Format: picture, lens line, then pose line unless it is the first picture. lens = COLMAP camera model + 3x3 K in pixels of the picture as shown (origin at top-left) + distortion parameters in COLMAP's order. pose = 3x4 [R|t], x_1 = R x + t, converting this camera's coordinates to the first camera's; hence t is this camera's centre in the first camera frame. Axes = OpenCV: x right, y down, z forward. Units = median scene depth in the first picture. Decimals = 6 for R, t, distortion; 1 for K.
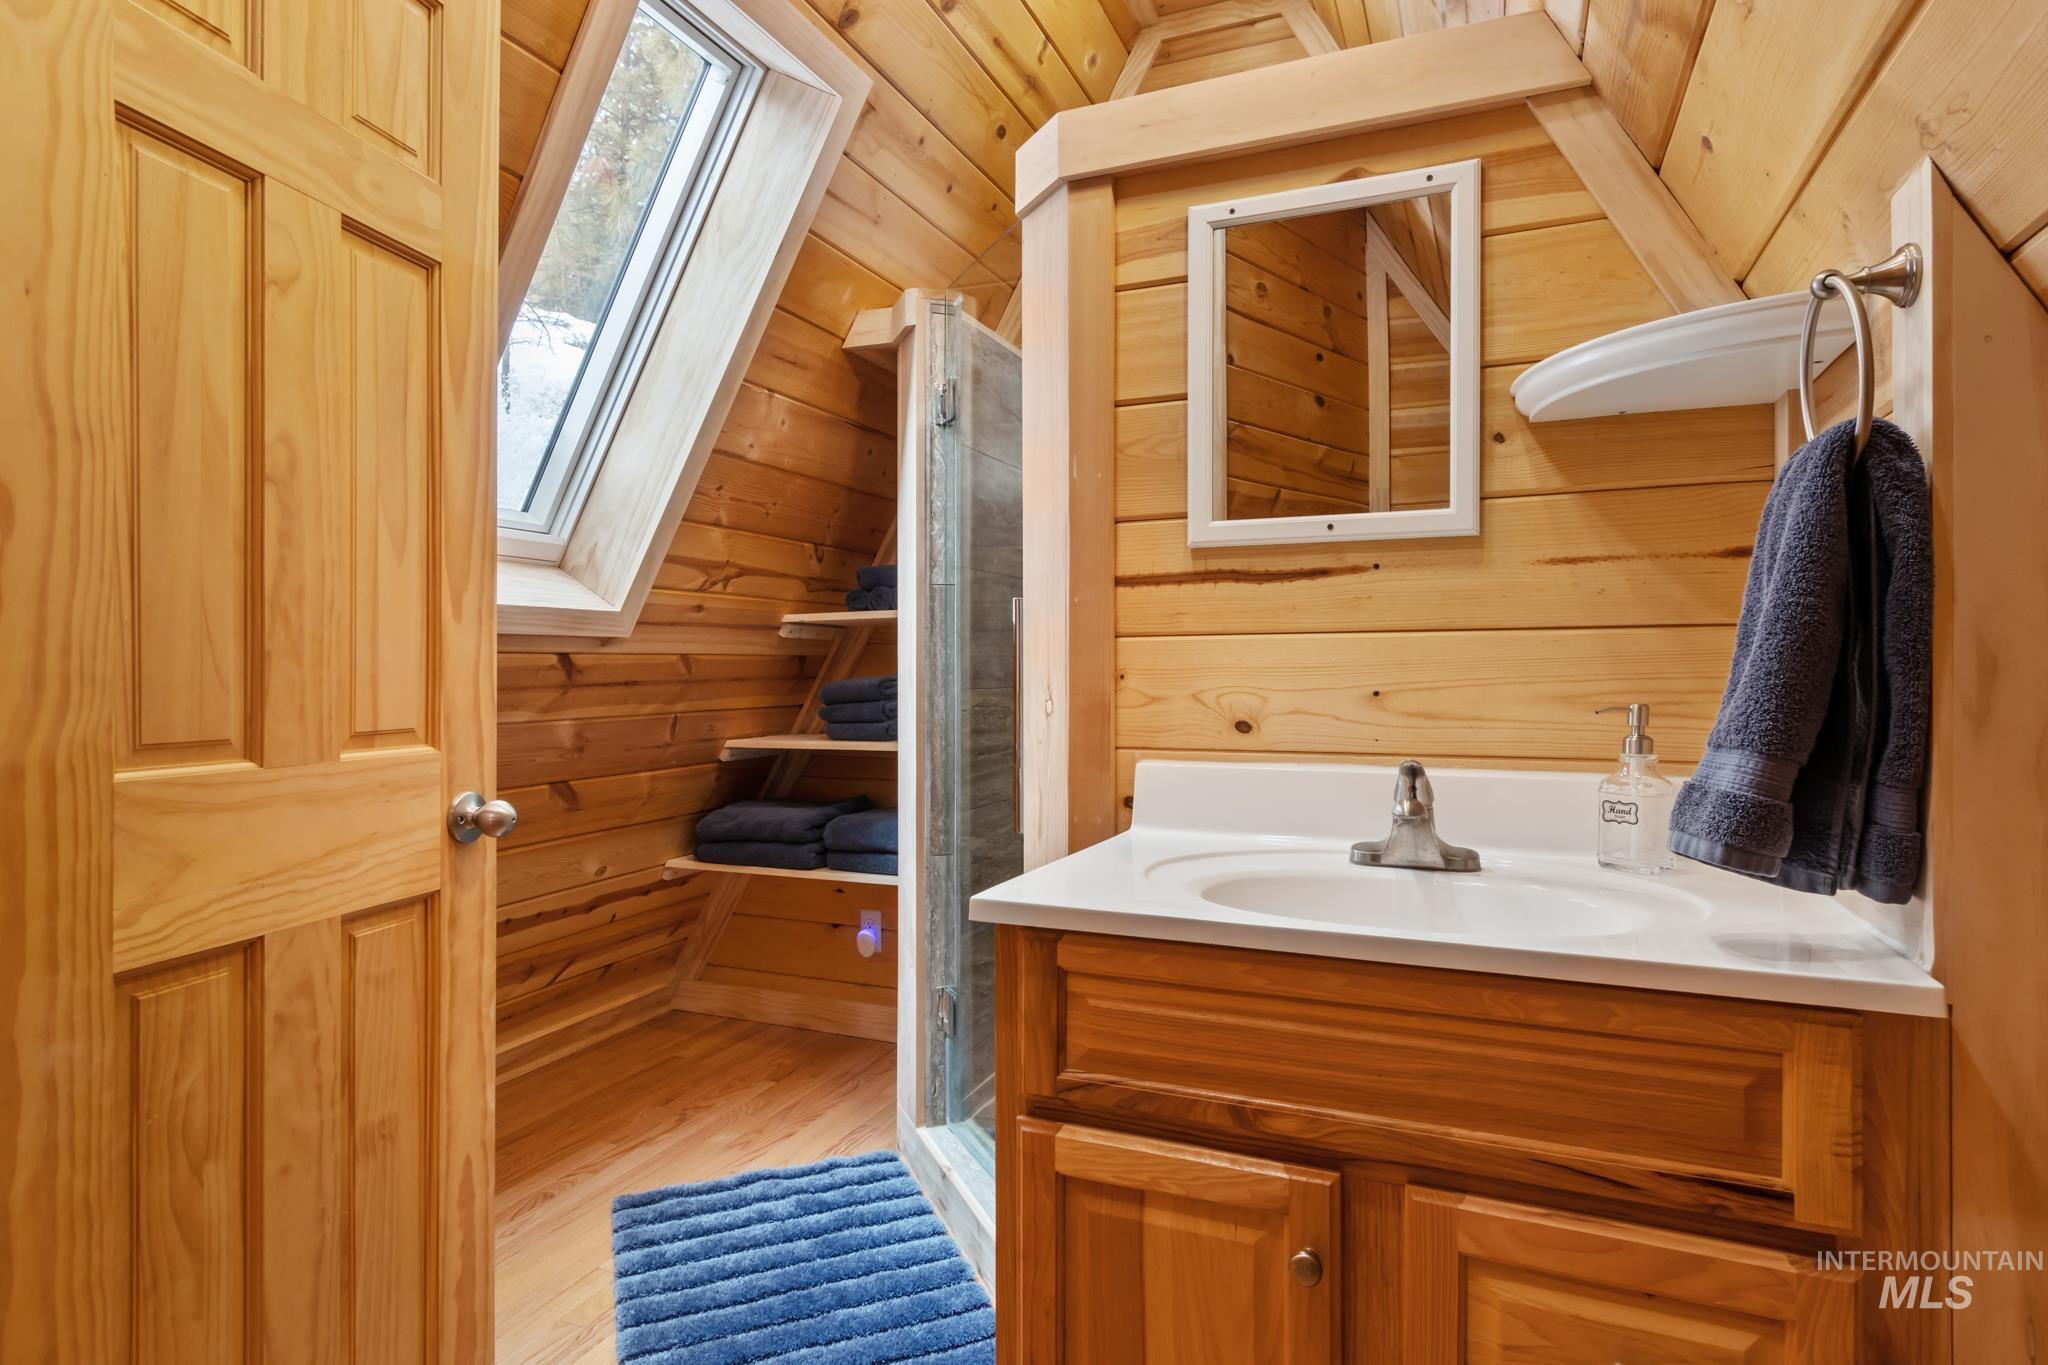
lens RADIAL K [[1117.0, 0, 1029.9], [0, 1117.0, 683.7], [0, 0, 1]] dist [0.010351, -0.004592]
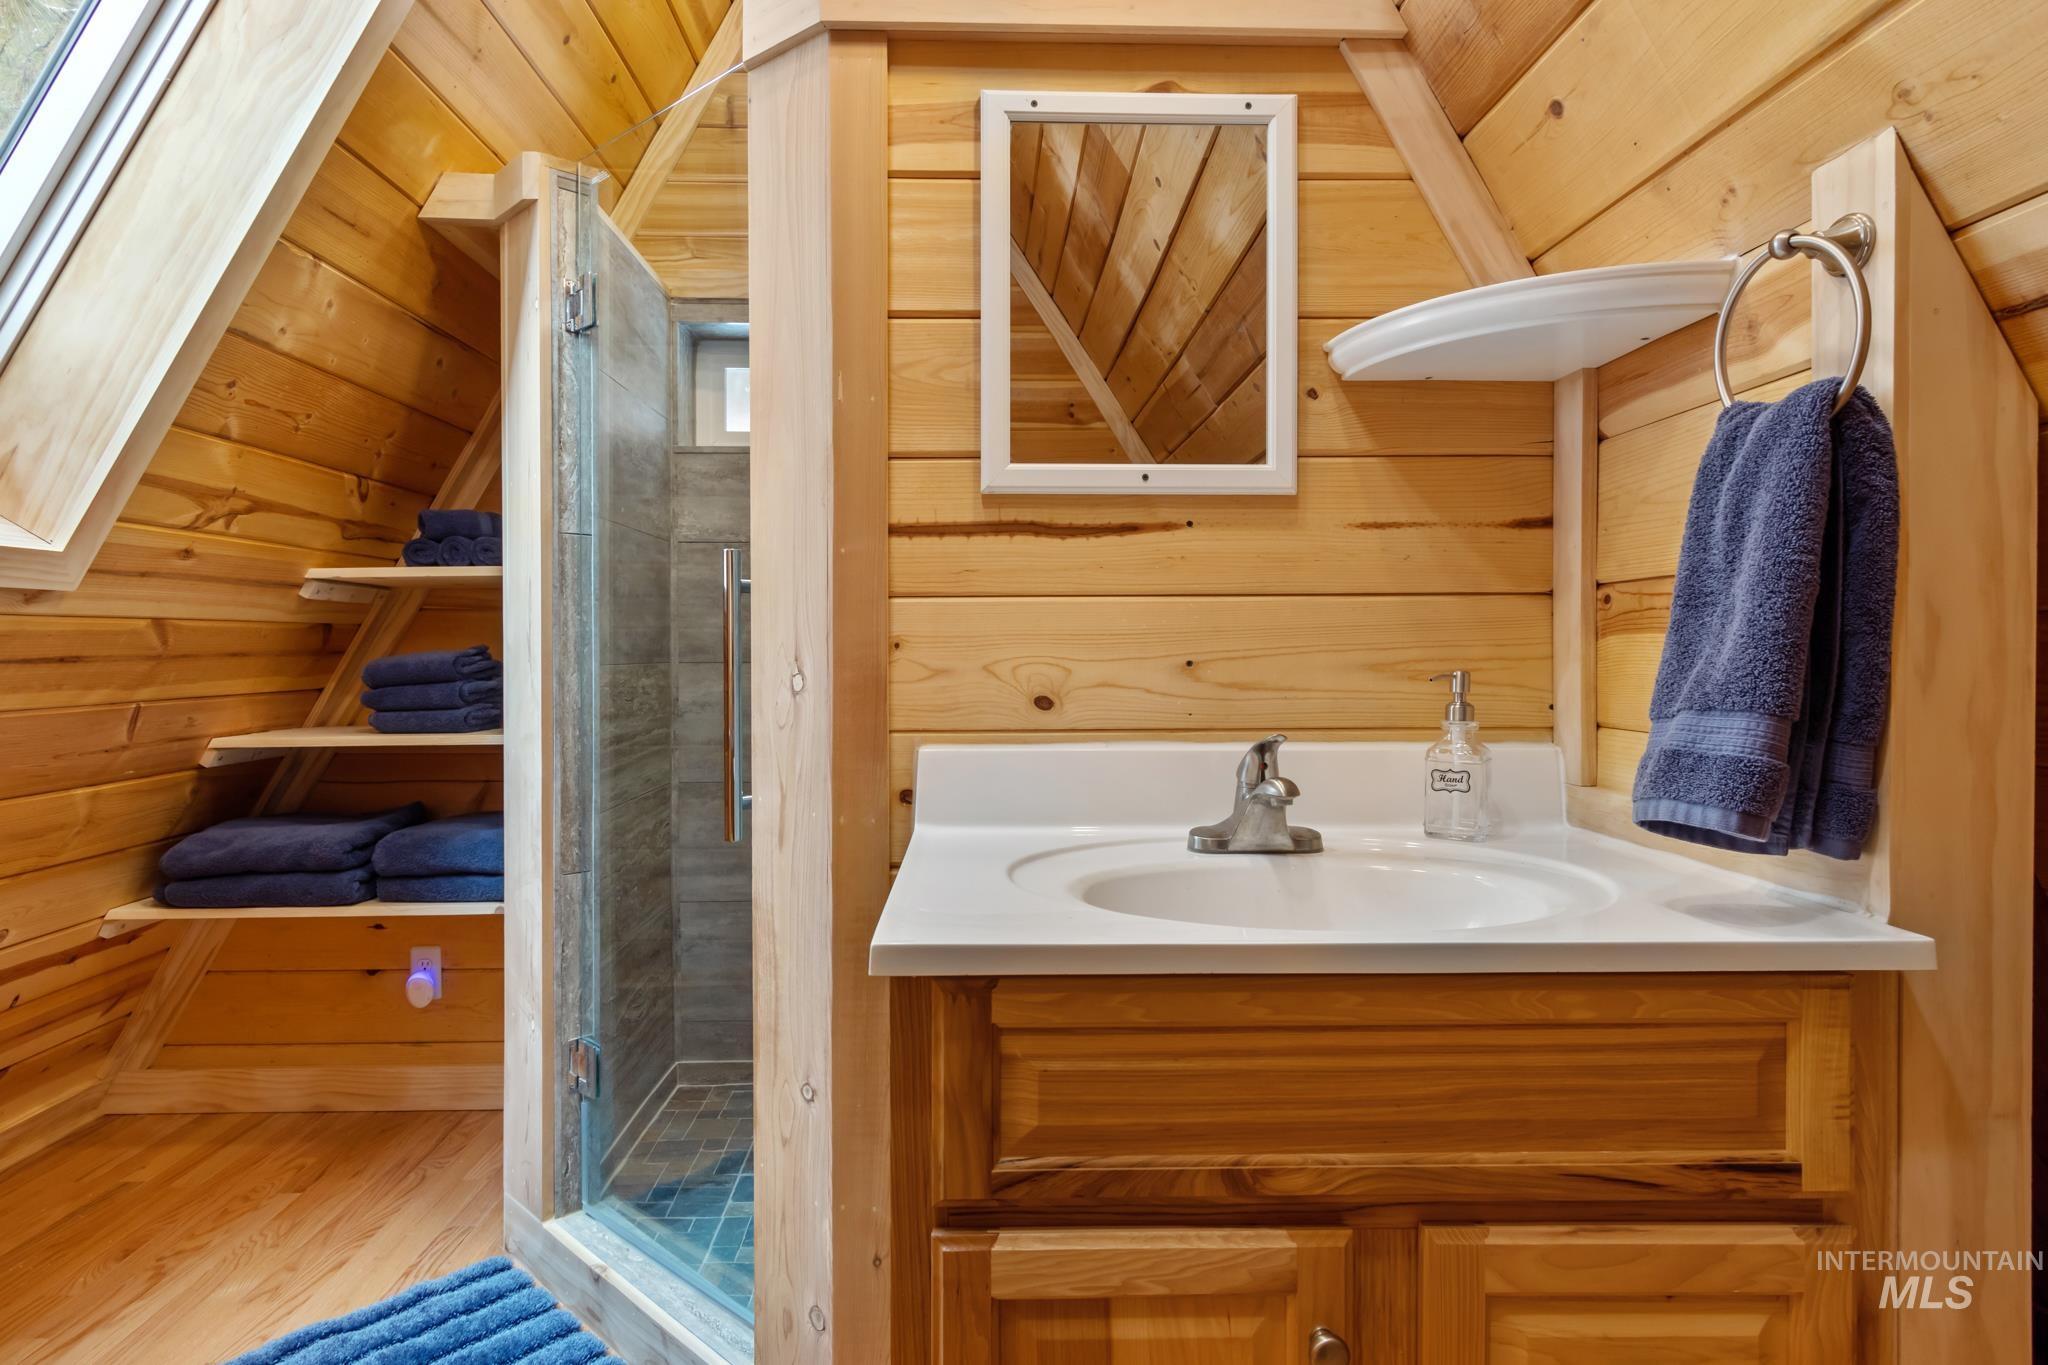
lens RADIAL K [[1117.0, 0, 1014.5], [0, 1117.0, 669.3], [0, 0, 1]] dist [0.010351, -0.004592]
pose [[0.908323, -0.007243, 0.418206, -0.213536], [0.005273, 0.999969, 0.005866, 0.008035], [-0.418235, -0.003123, 0.908333, 0.243672]]
